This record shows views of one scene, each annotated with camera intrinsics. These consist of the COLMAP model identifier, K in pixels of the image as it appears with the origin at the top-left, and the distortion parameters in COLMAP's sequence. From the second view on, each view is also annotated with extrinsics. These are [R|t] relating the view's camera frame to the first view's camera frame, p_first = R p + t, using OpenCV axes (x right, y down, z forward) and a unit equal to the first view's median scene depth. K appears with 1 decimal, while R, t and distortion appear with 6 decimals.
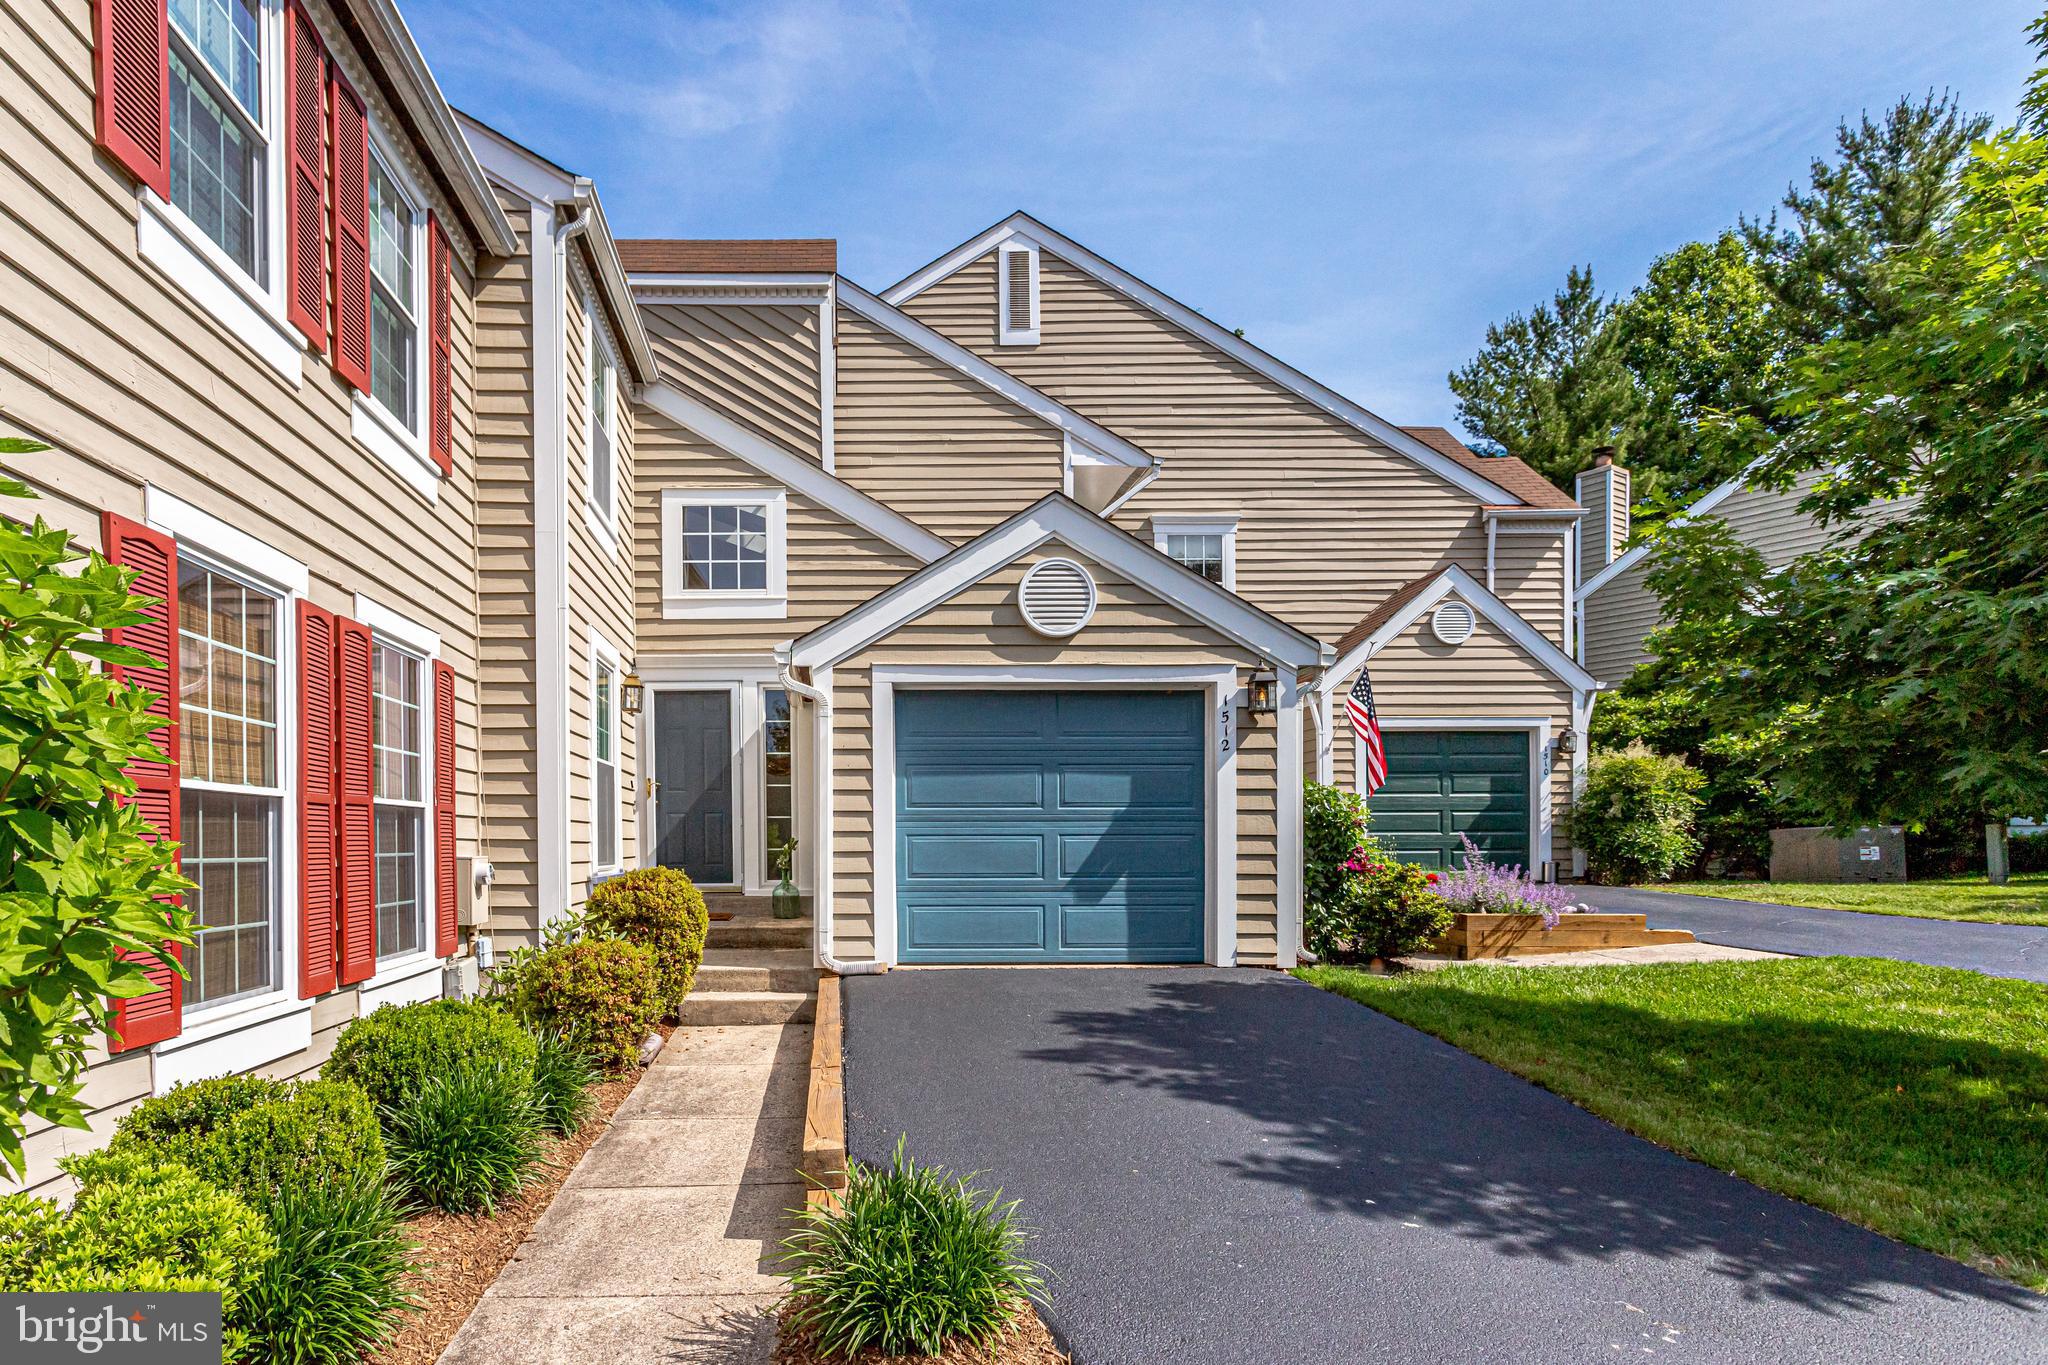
lens RADIAL K [[1120.3, 0, 855.8], [0, 1120.3, 873.6], [0, 0, 1]] dist [-0.006790, 0.002006]
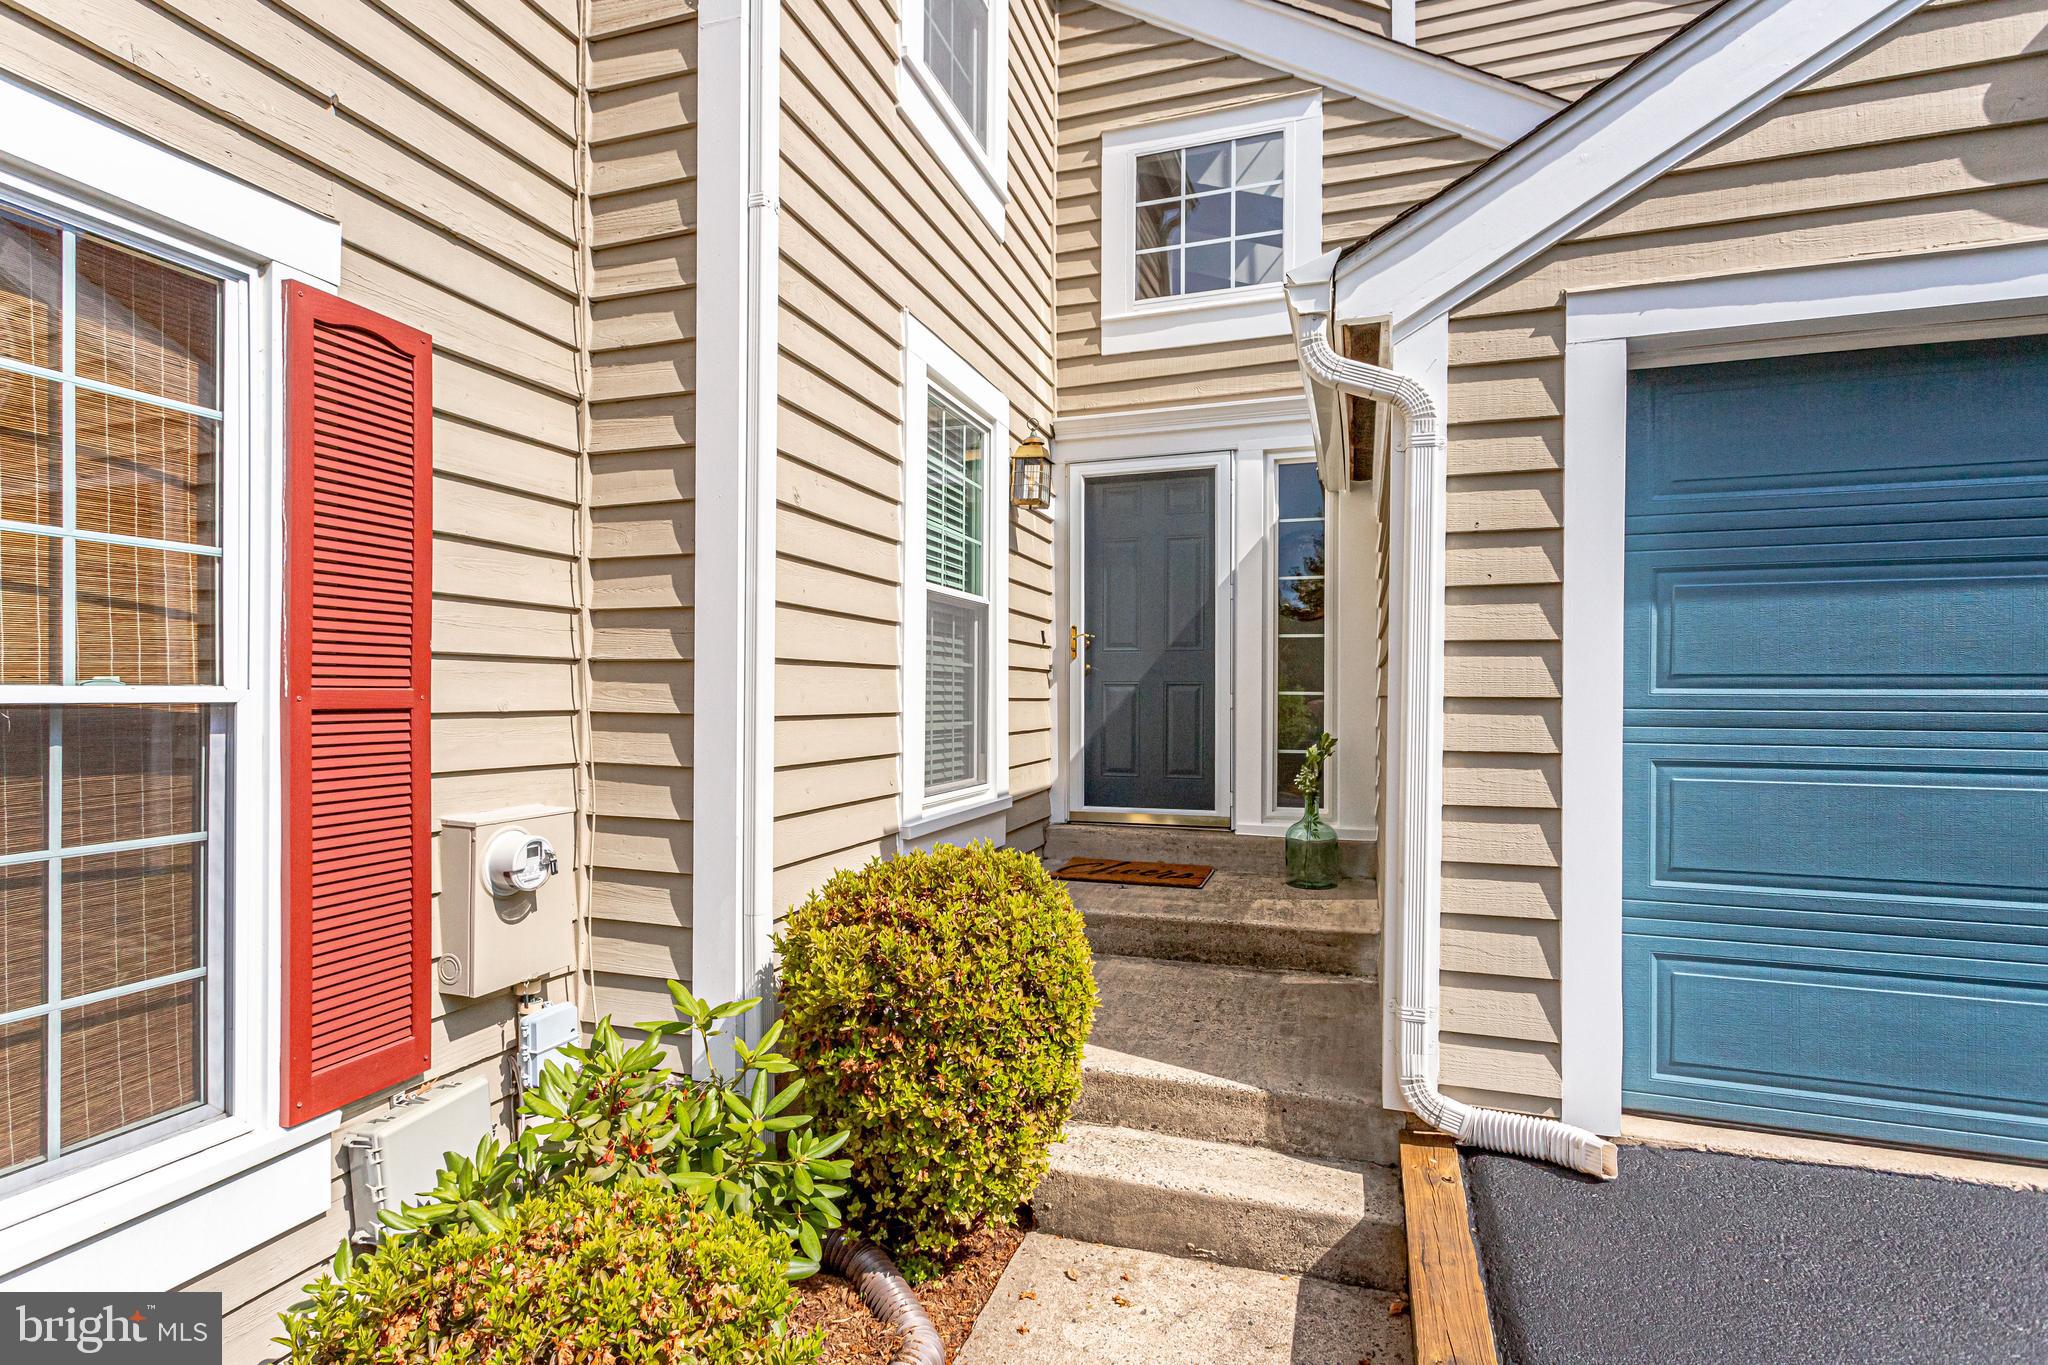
lens RADIAL K [[1011.7, 0, 1028.0], [0, 1011.7, 707.0], [0, 0, 1]] dist [0.003217, 0.001616]
pose [[0.945246, 0.011206, -0.326167, -0.041769], [-0.015794, 0.999810, -0.011424, -0.046629], [0.325977, 0.015950, 0.945243, 0.635048]]
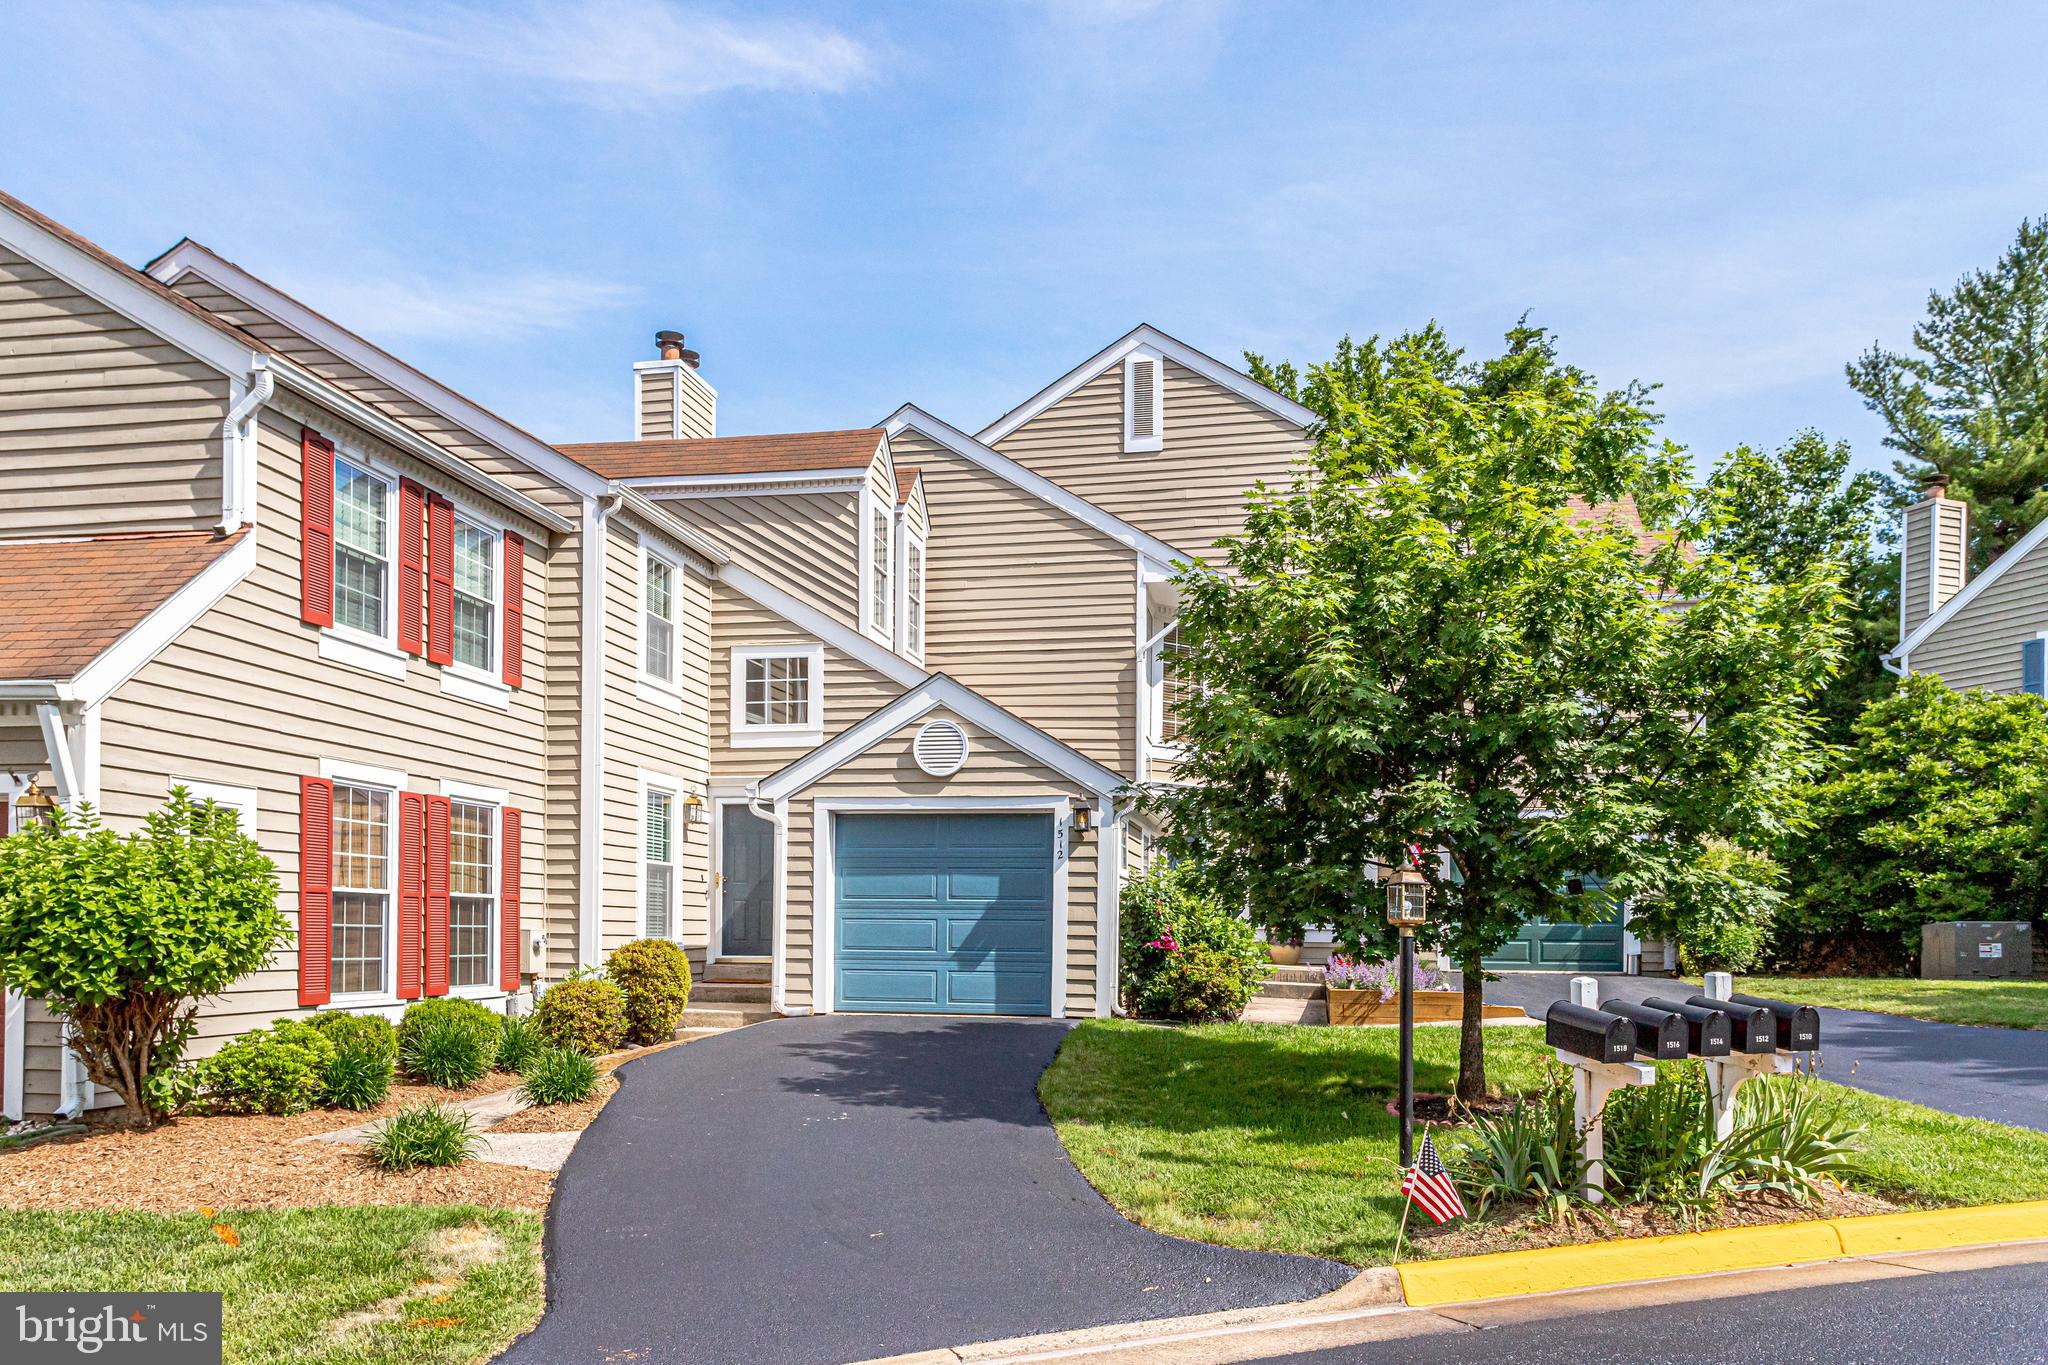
lens RADIAL K [[1516.1, 0, 999.9], [0, 1516.1, 959.6], [0, 0, 1]] dist [0.000148, -0.005083]
pose [[0.977347, 0.016437, -0.211002, 0.647625], [-0.018507, 0.999798, -0.007841, 0.028105], [0.210830, 0.011569, 0.977454, -0.808823]]
